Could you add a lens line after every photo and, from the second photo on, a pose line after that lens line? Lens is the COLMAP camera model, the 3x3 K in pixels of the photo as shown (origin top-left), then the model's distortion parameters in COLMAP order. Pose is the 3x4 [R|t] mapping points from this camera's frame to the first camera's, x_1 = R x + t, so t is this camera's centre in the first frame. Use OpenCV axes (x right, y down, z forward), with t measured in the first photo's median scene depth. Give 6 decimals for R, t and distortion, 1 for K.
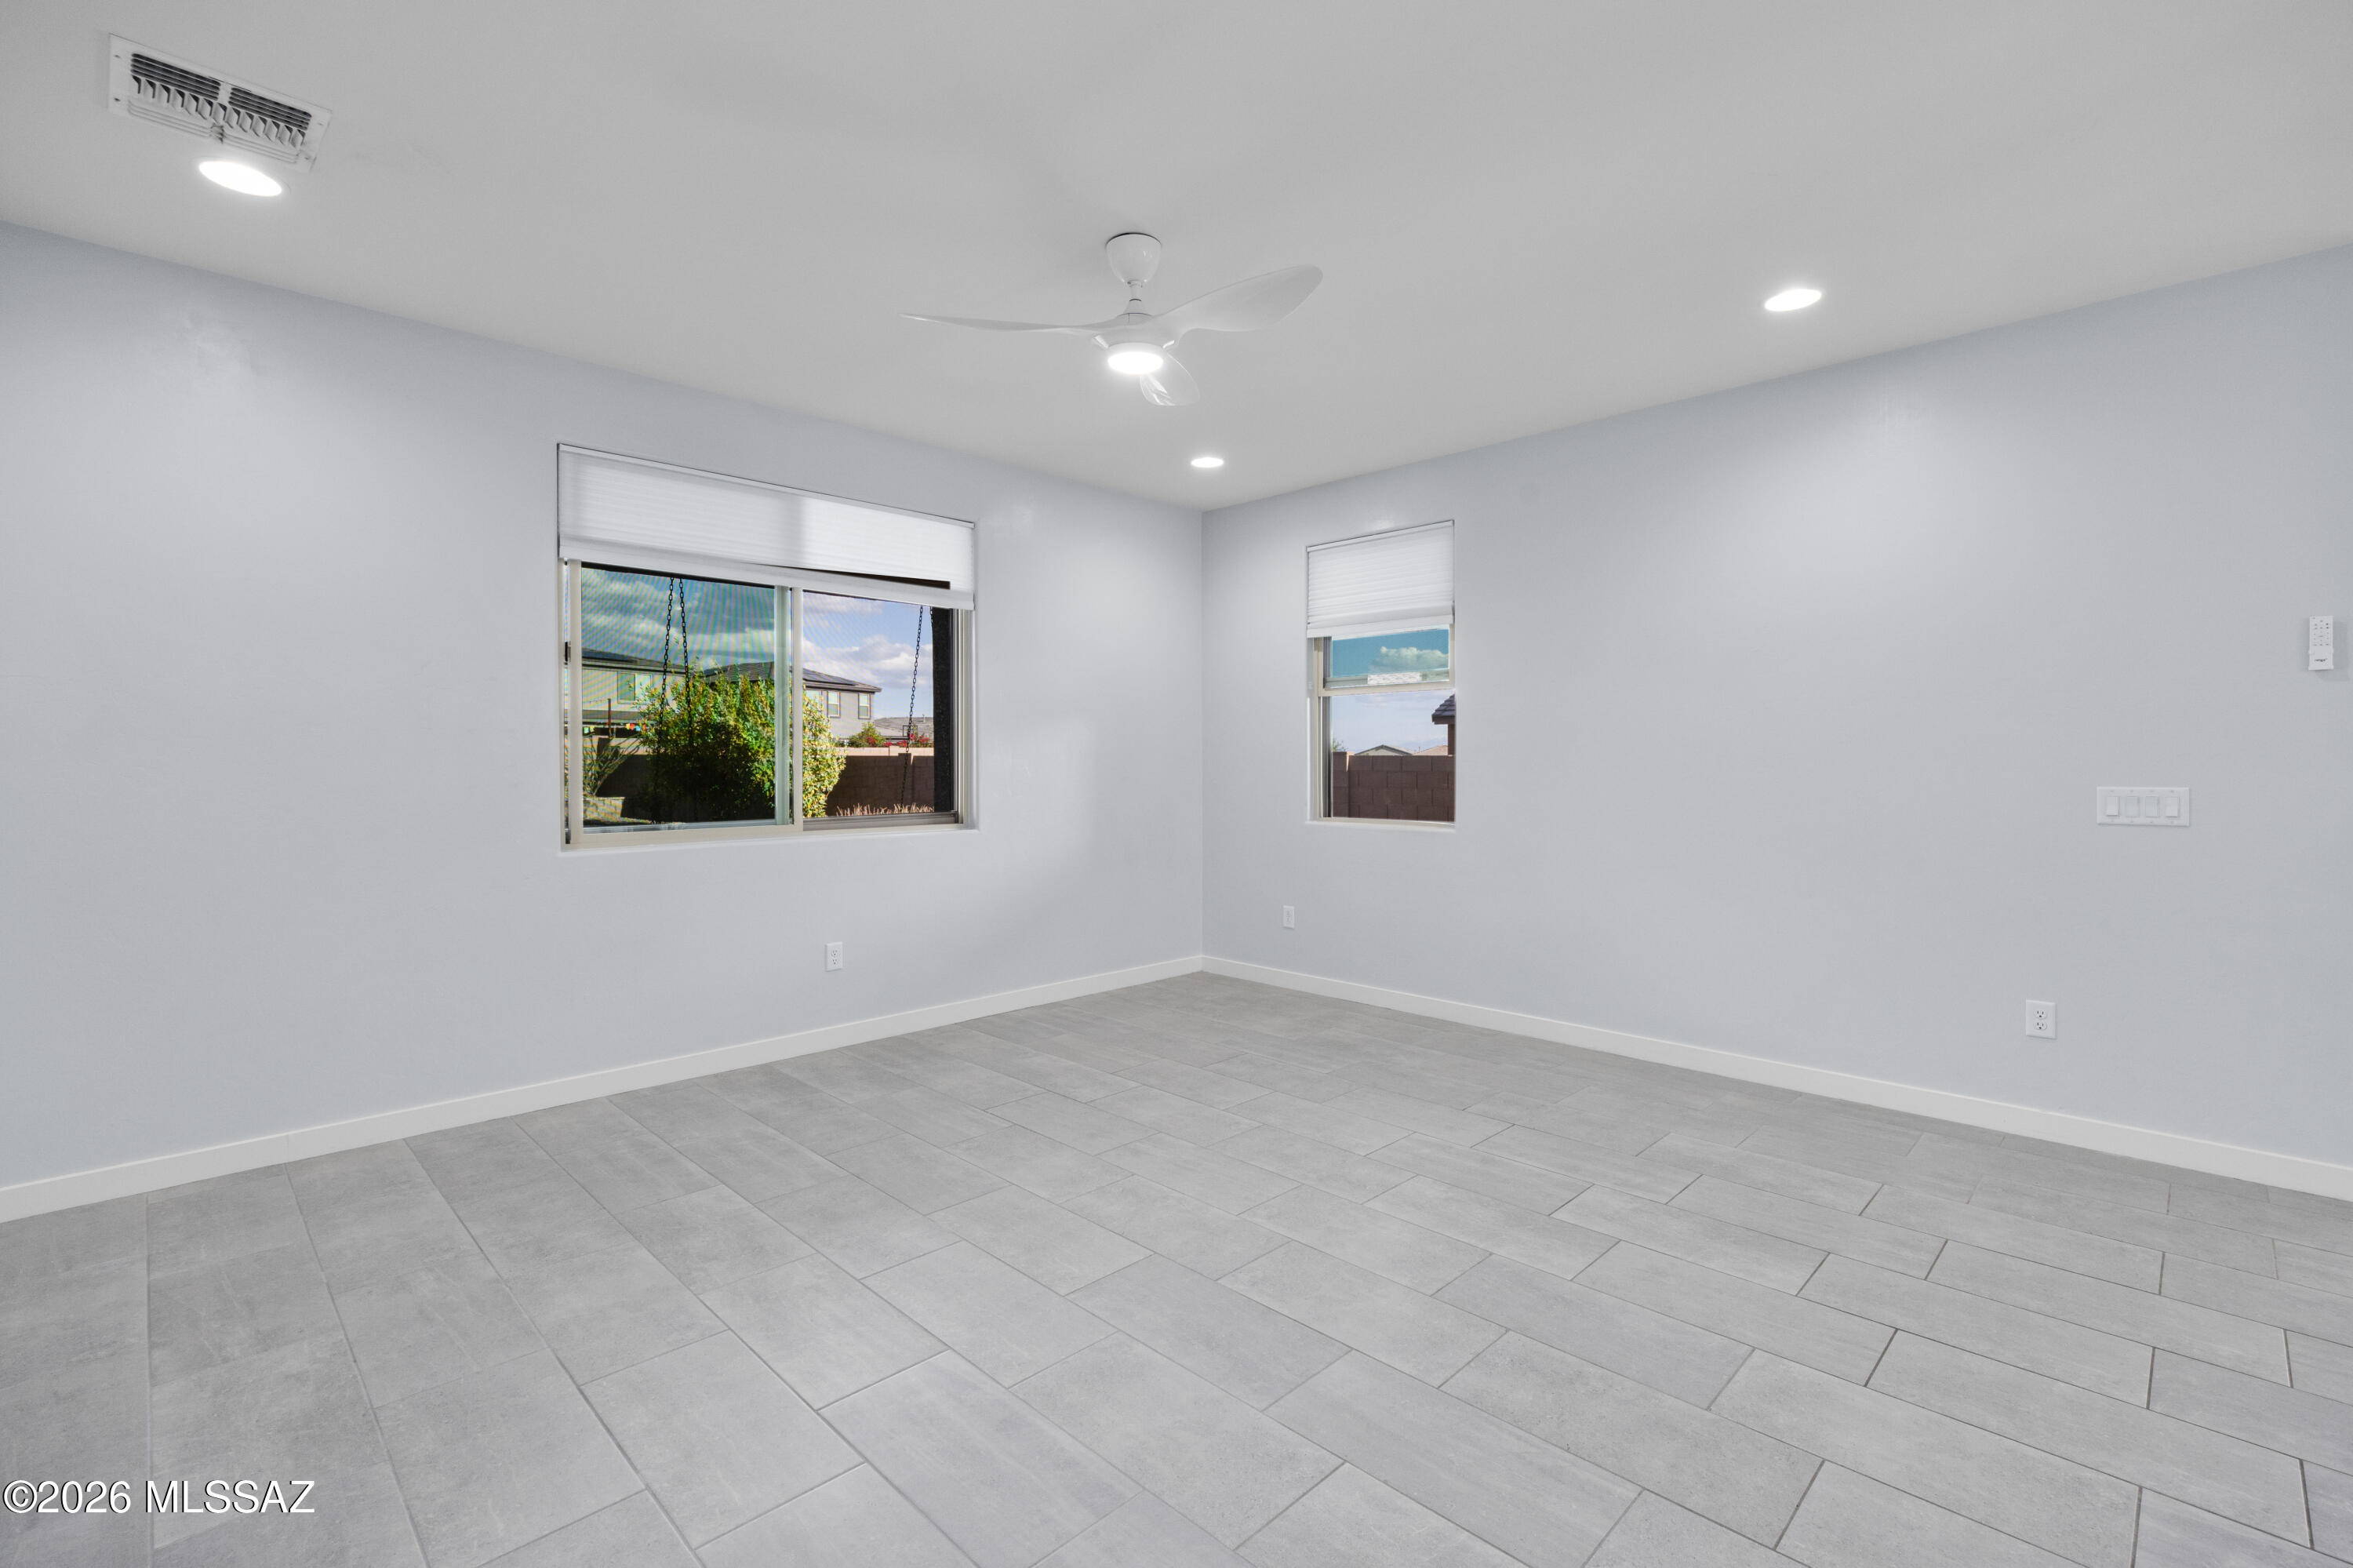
lens RADIAL K [[1021.2, 0, 1156.6], [0, 1021.2, 774.8], [0, 0, 1]] dist [0.005633, -0.000537]
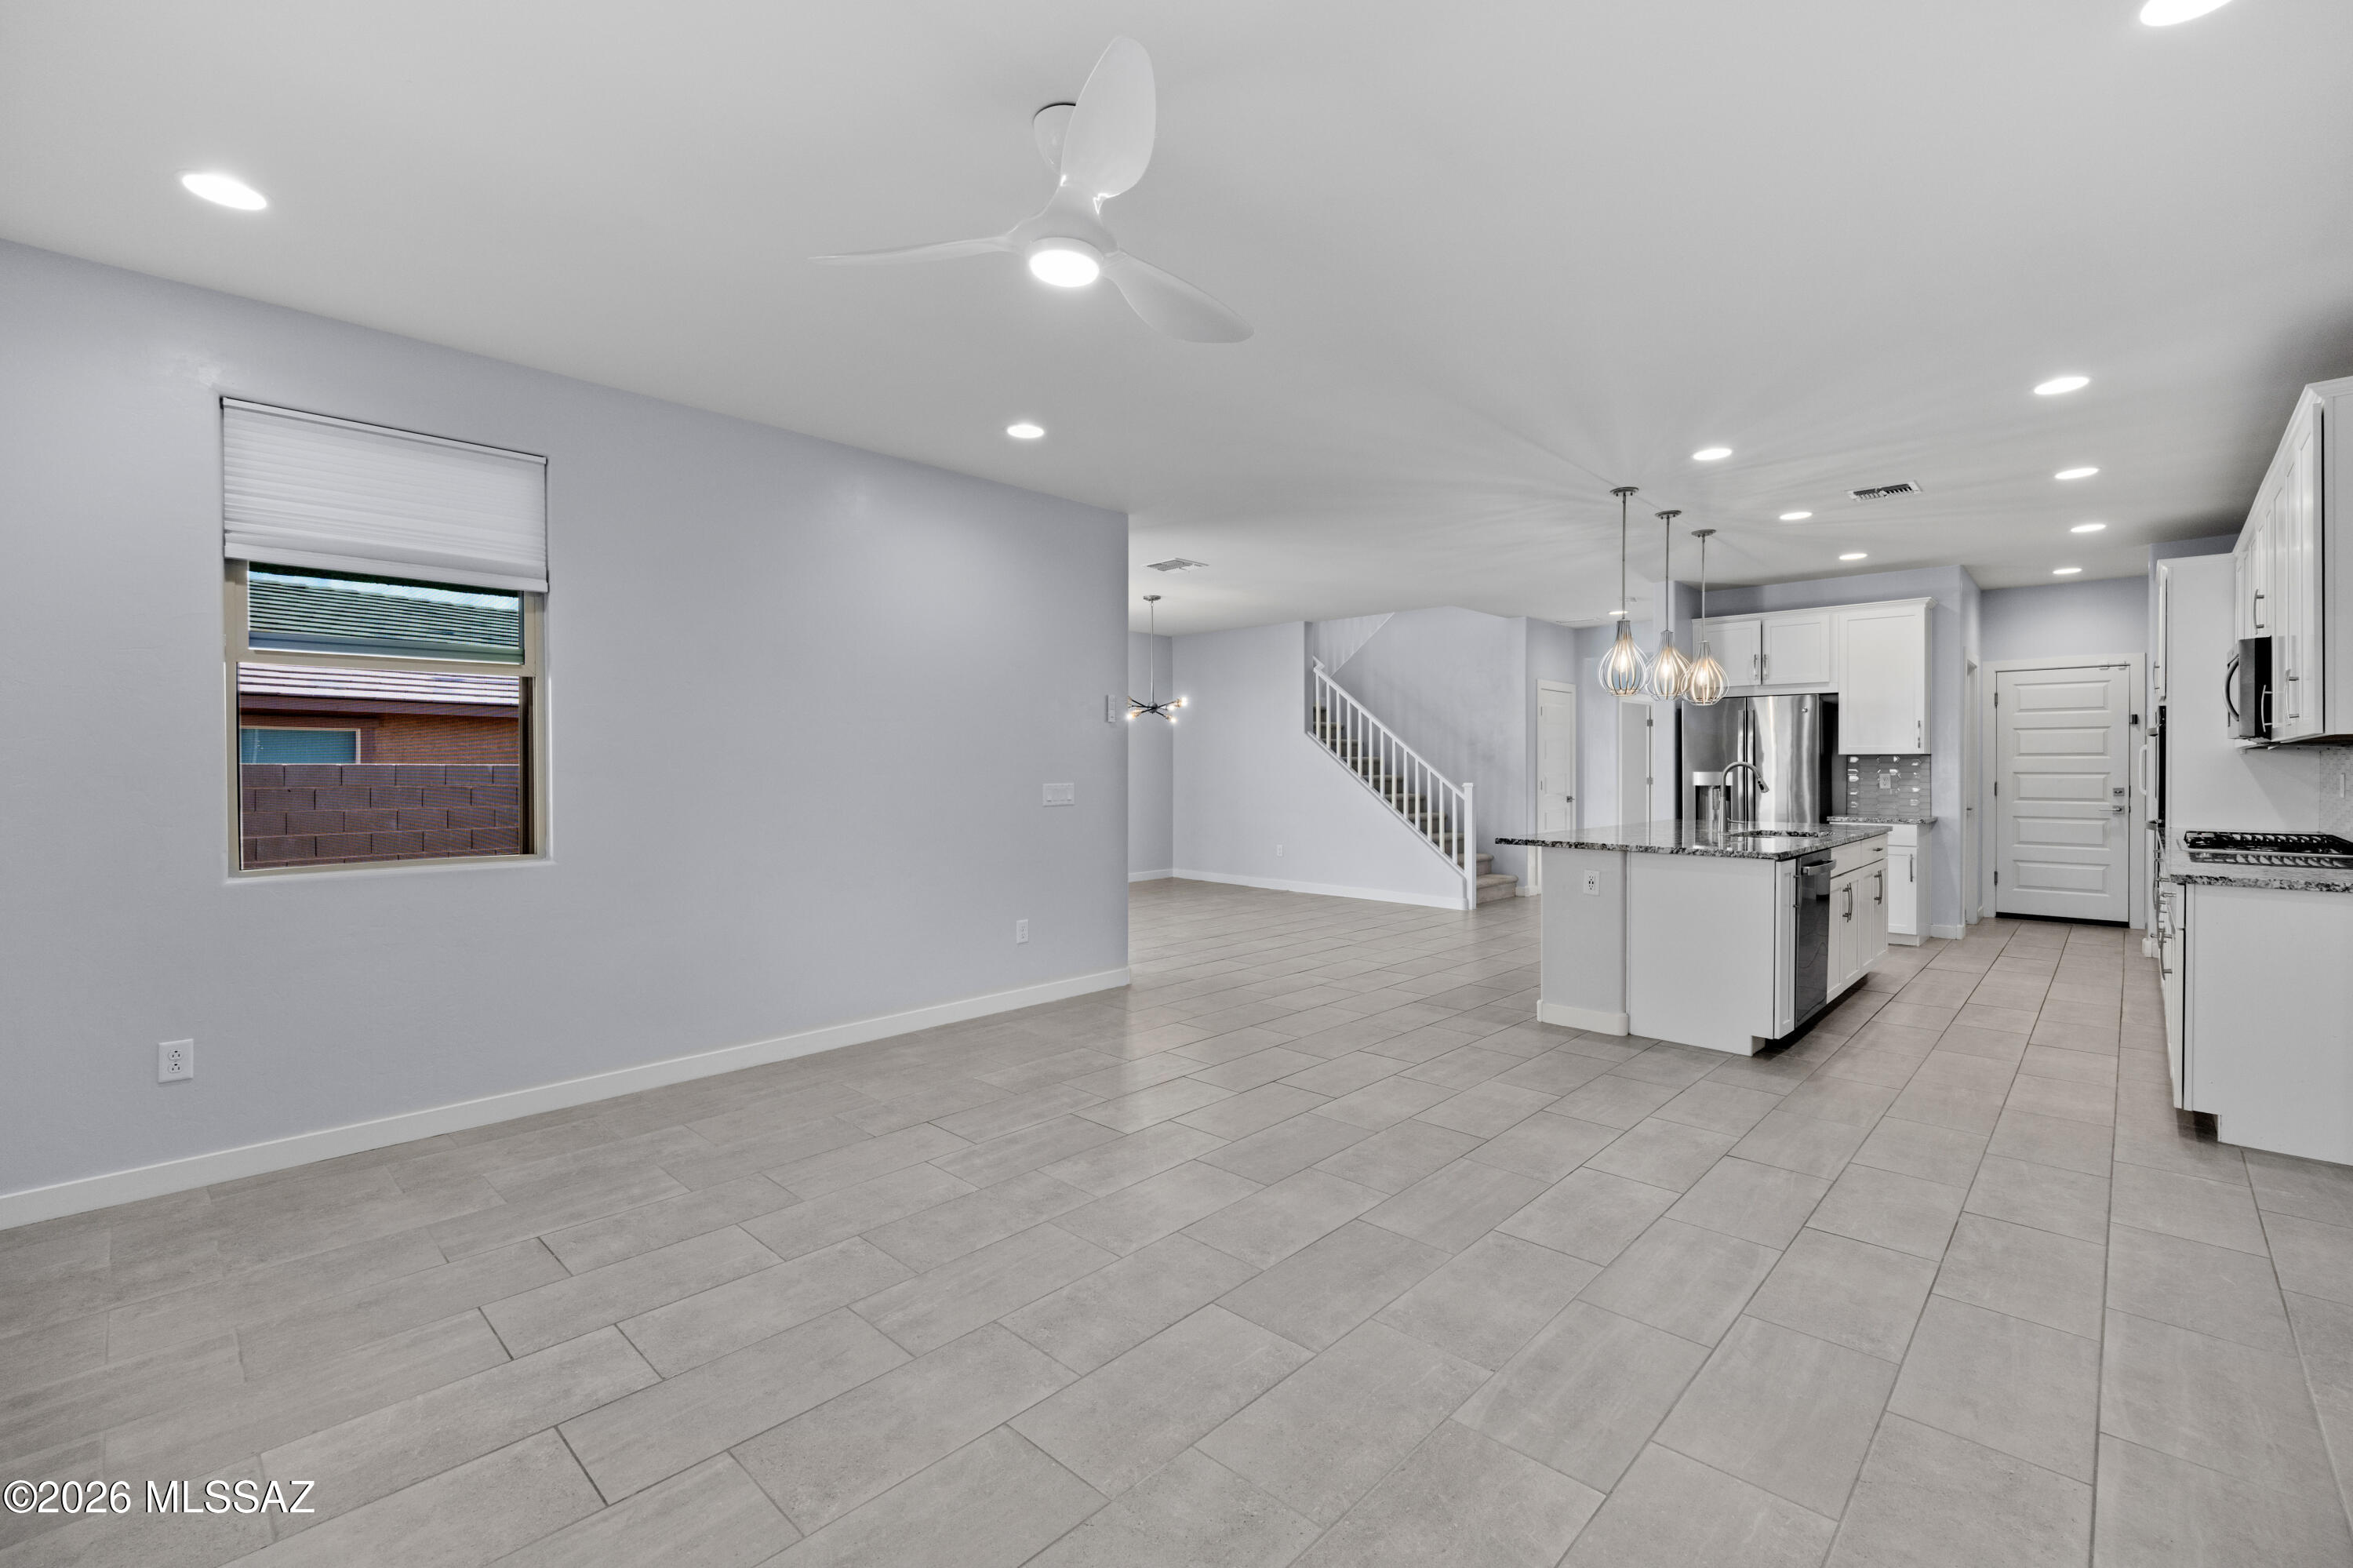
lens RADIAL K [[1021.2, 0, 1156.4], [0, 1021.2, 774.0], [0, 0, 1]] dist [0.005633, -0.000537]
pose [[-0.021270, -0.008496, 0.999738, -0.704045], [0.016900, 0.999818, 0.008856, -0.014092], [-0.999631, 0.017084, -0.021123, 0.812494]]
